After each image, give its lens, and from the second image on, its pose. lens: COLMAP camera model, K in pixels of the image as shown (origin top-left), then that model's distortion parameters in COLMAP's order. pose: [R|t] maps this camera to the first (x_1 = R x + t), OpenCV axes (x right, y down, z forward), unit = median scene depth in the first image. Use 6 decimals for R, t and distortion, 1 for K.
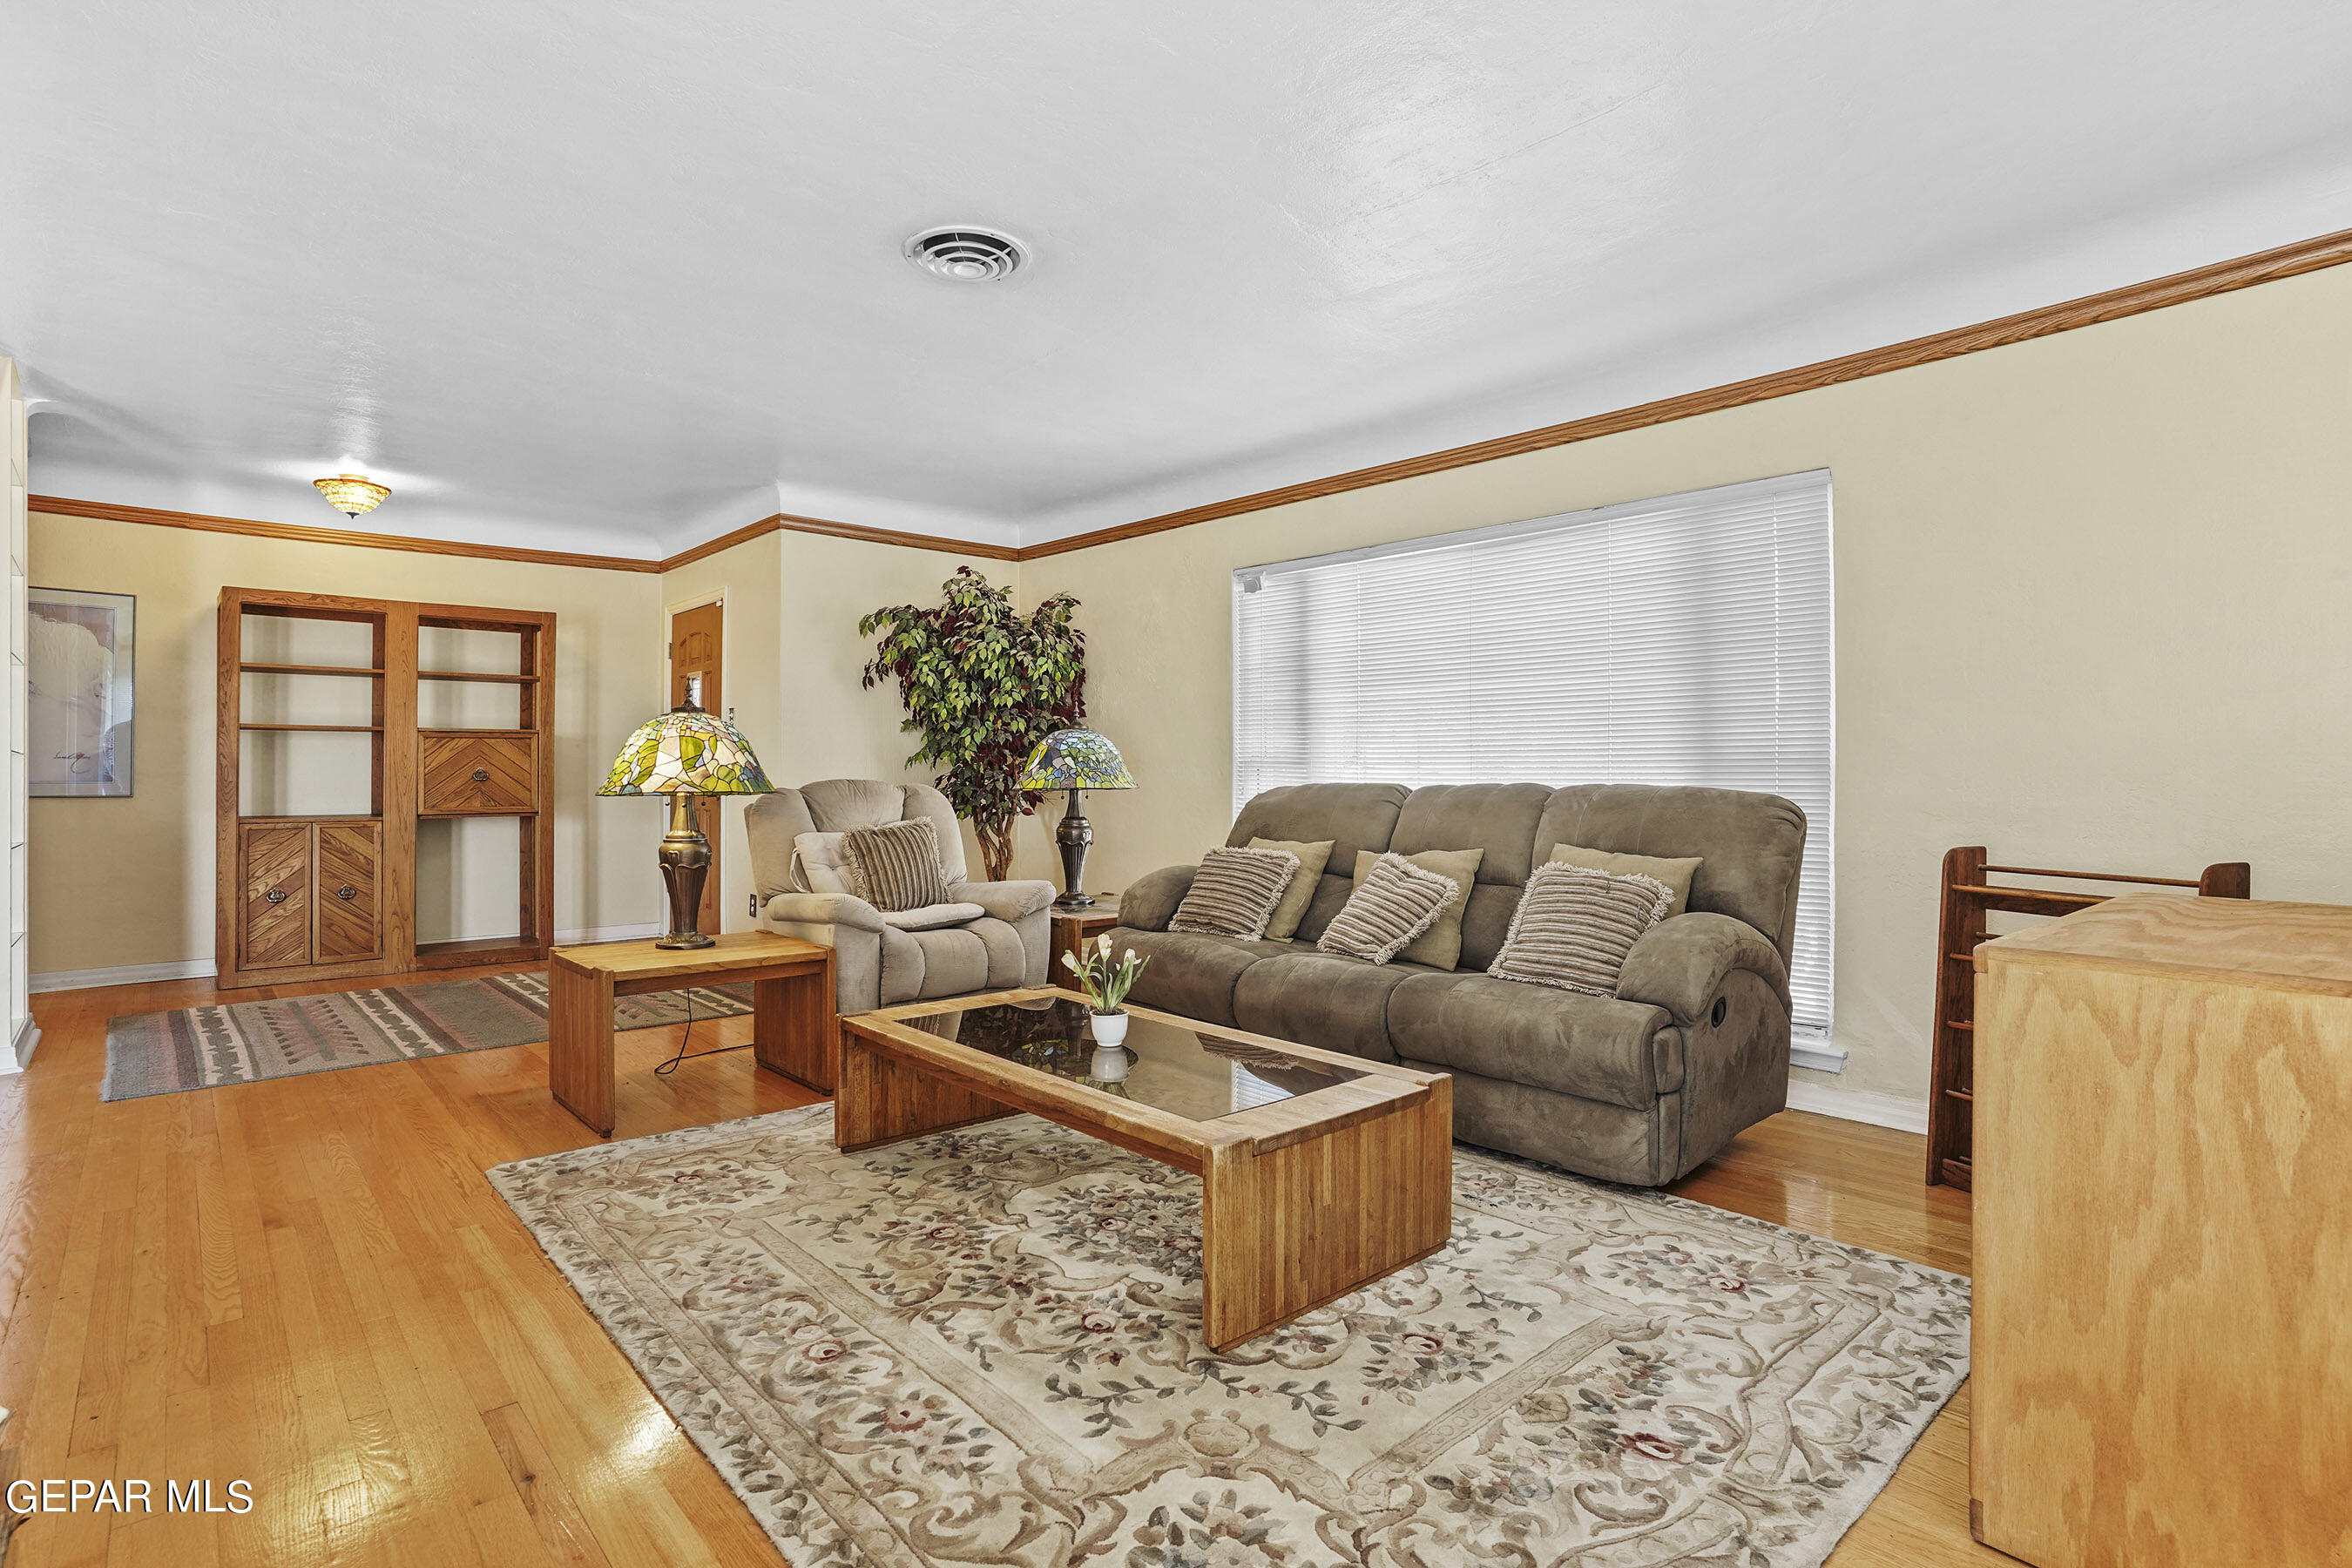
lens RADIAL K [[1145.6, 0, 1160.5], [0, 1145.6, 769.0], [0, 0, 1]] dist [-0.023632, 0.006097]
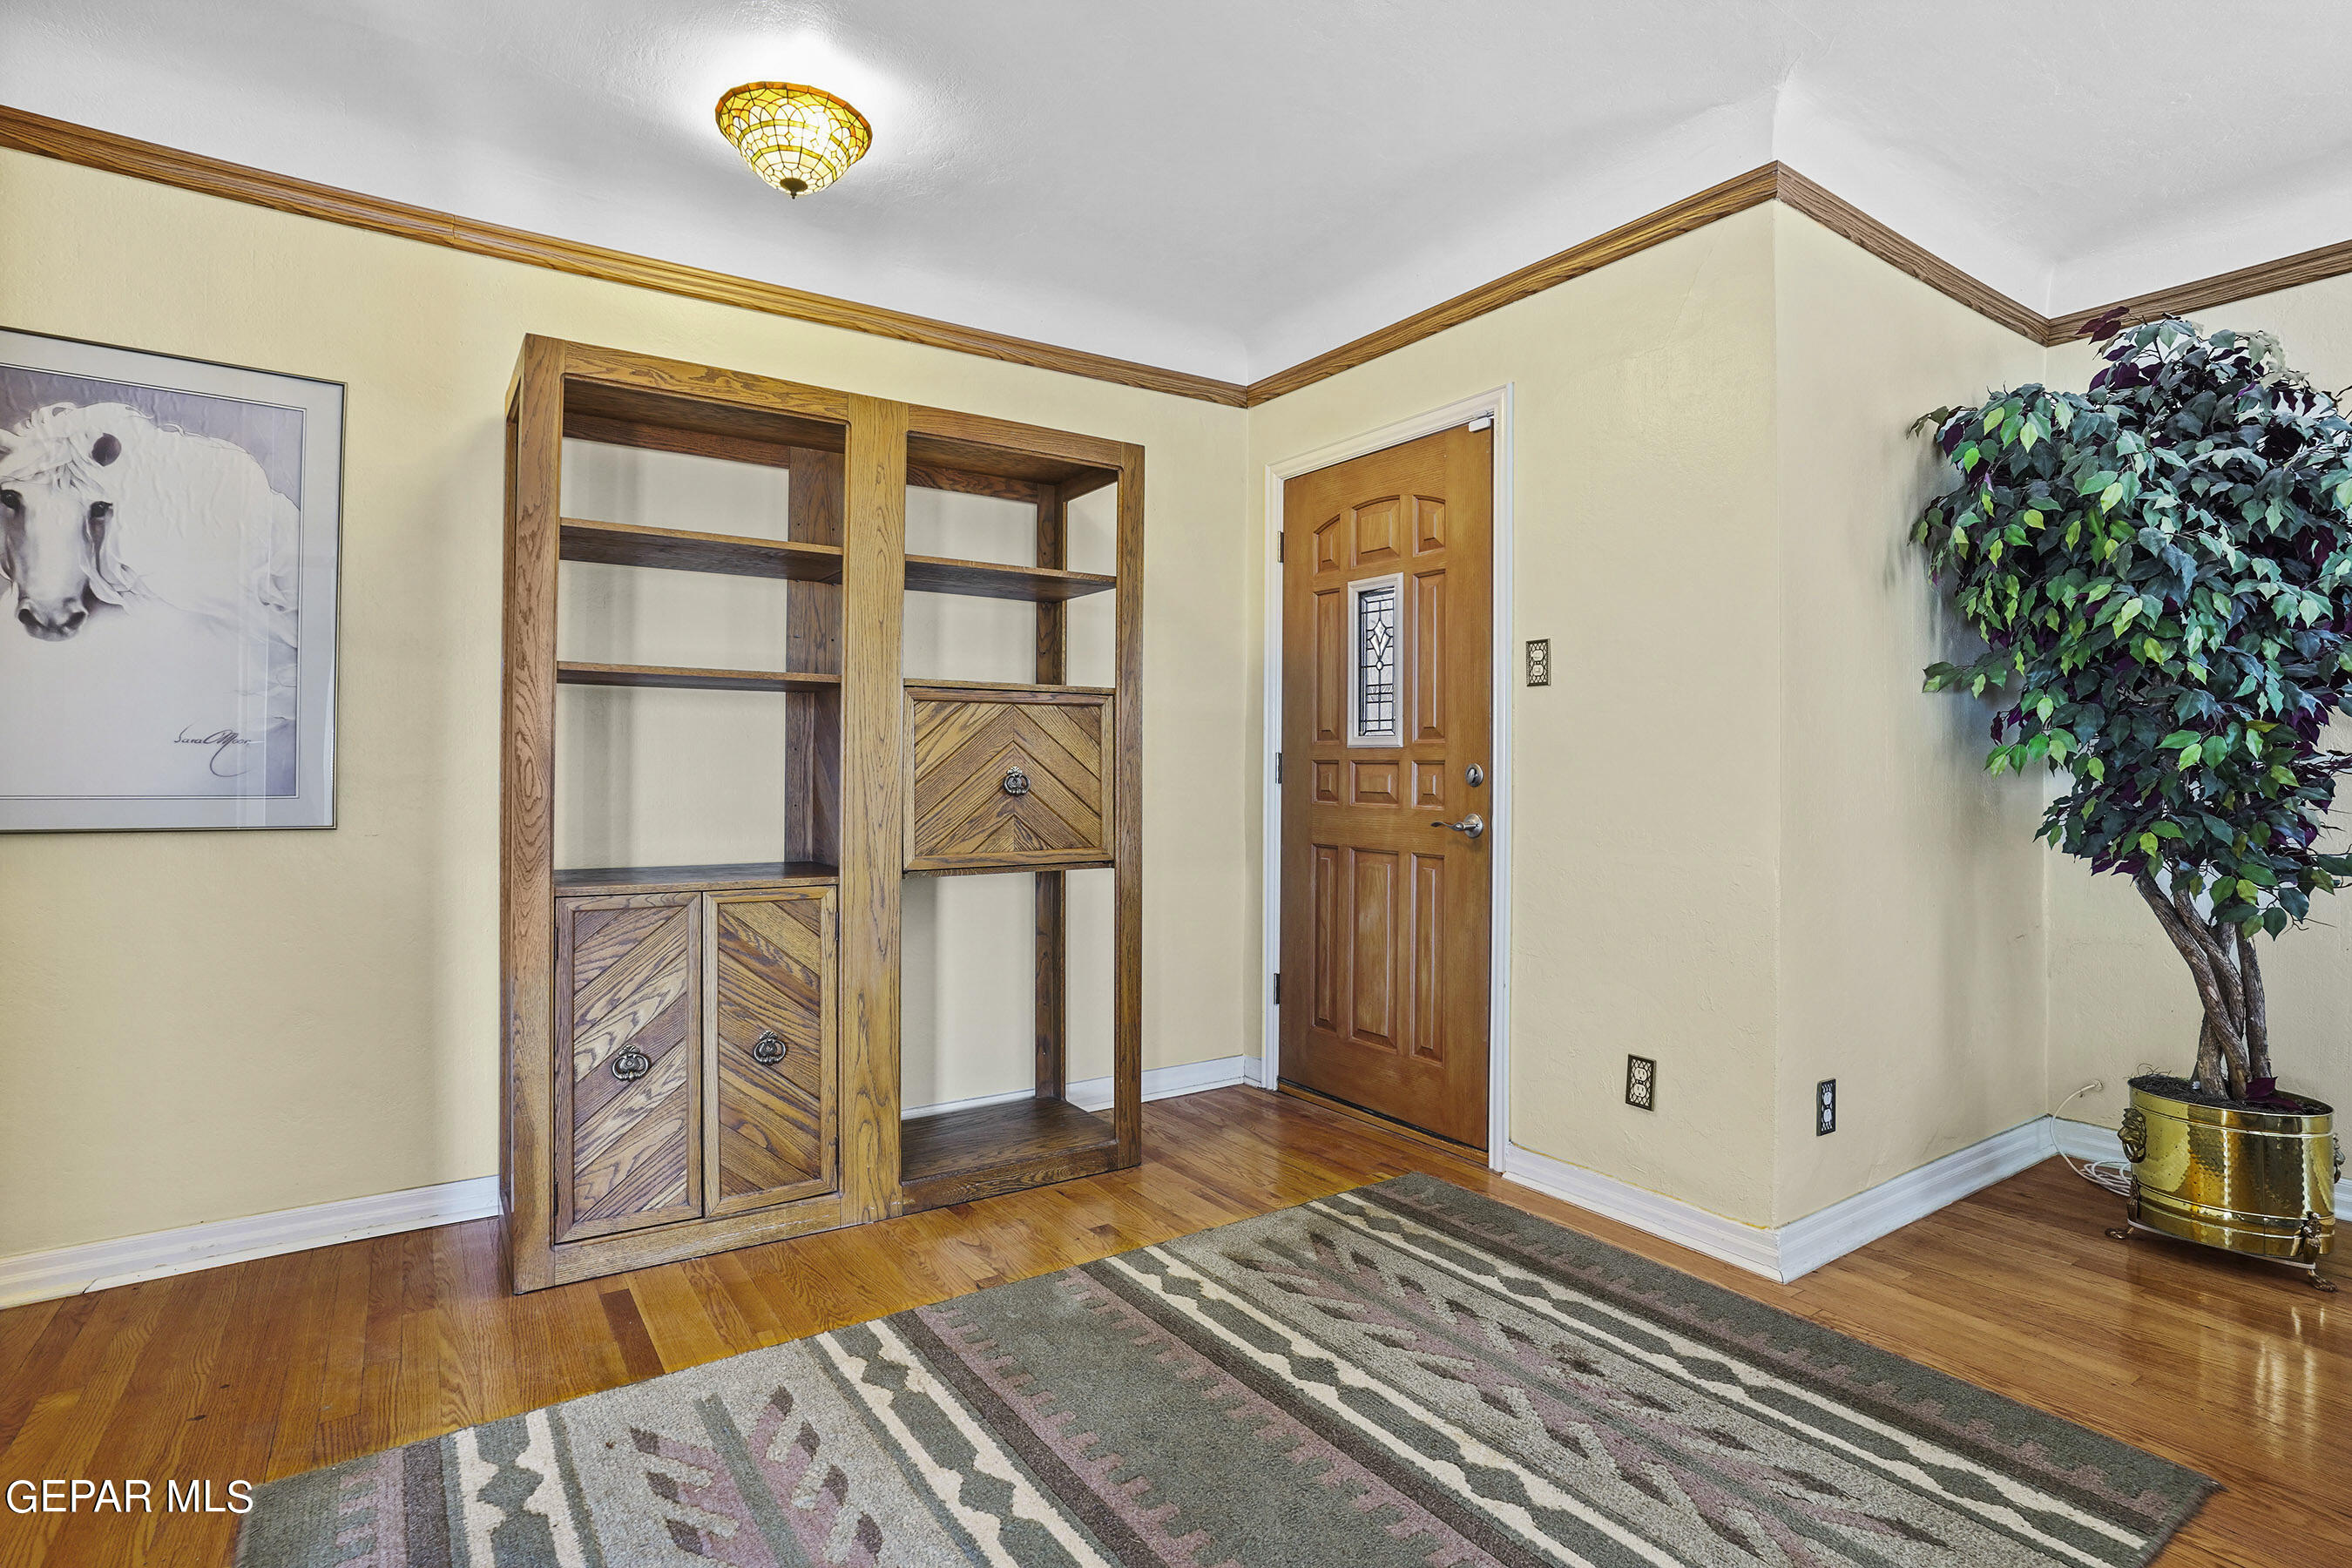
lens RADIAL K [[1145.6, 0, 1164.7], [0, 1145.6, 765.0], [0, 0, 1]] dist [-0.023632, 0.006097]
pose [[0.991148, -0.000003, -0.132760, -0.510857], [-0.000967, 0.999973, -0.007241, 0.001352], [0.132757, 0.007306, 0.991122, 0.583024]]
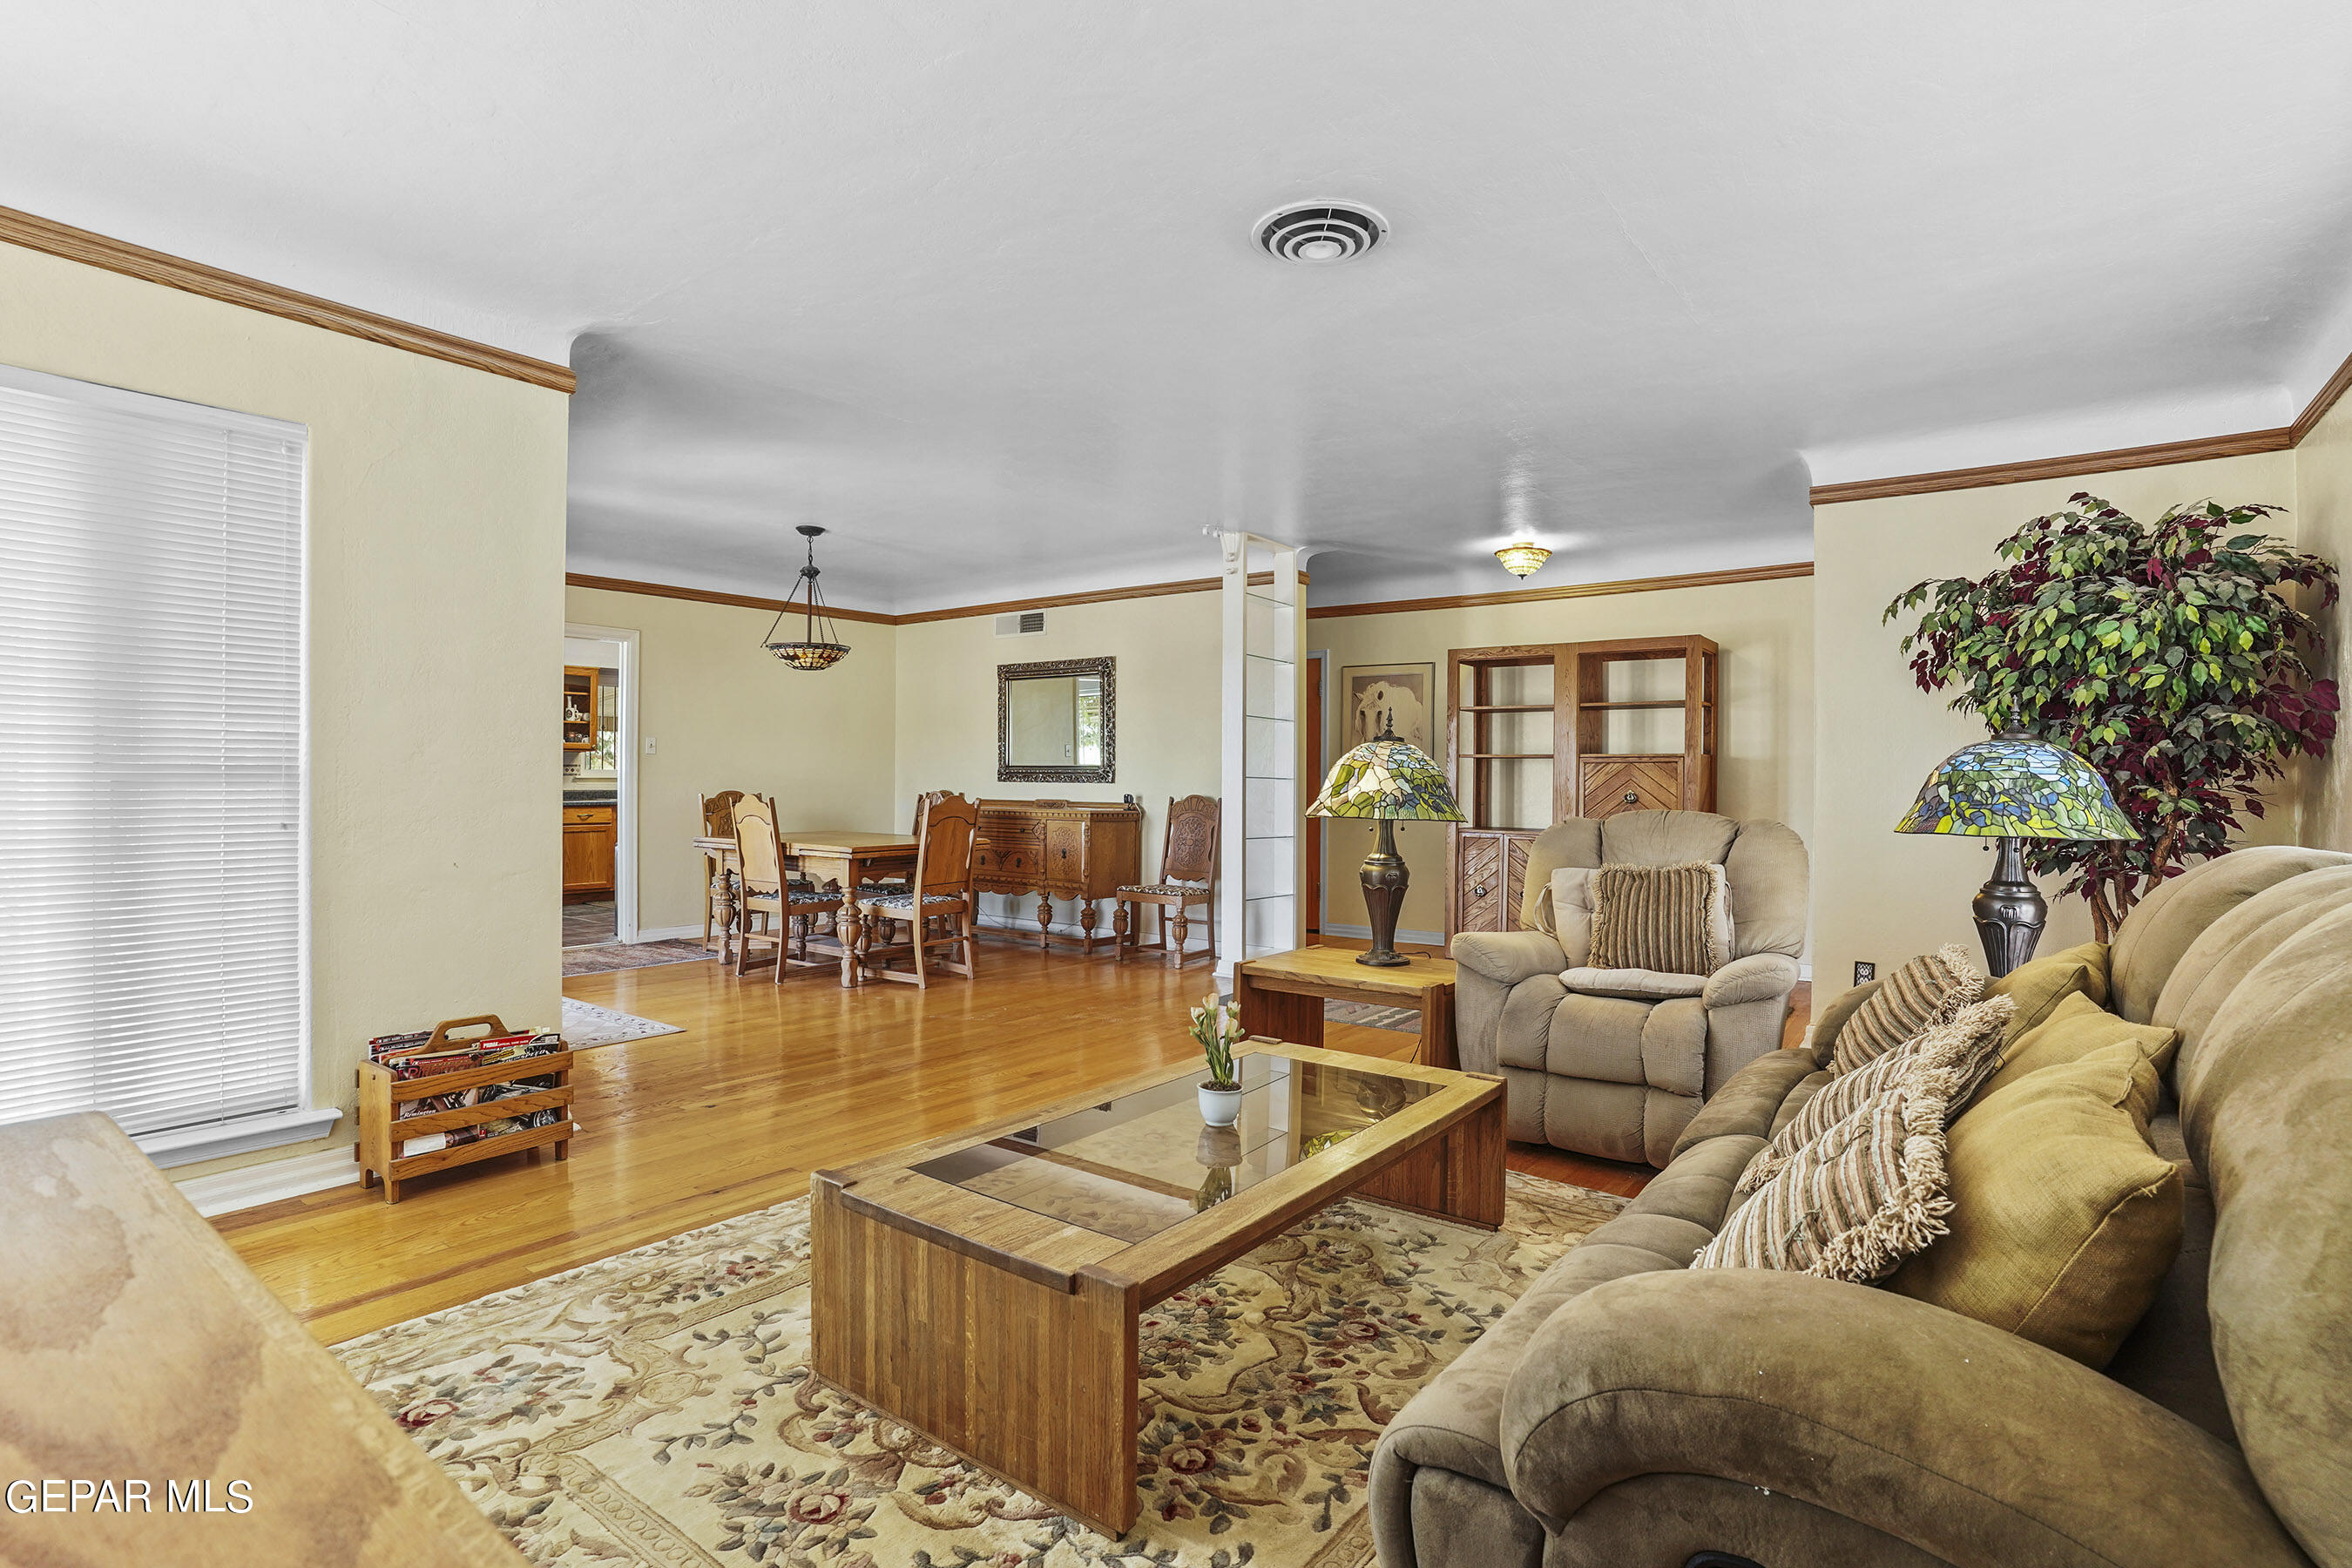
lens RADIAL K [[1145.6, 0, 1158.2], [0, 1145.6, 791.8], [0, 0, 1]] dist [-0.023632, 0.006097]
pose [[0.192014, 0.012423, -0.981313, 0.390996], [-0.009732, 0.999895, 0.010754, -0.008008], [0.981344, 0.007485, 0.192115, 0.392790]]
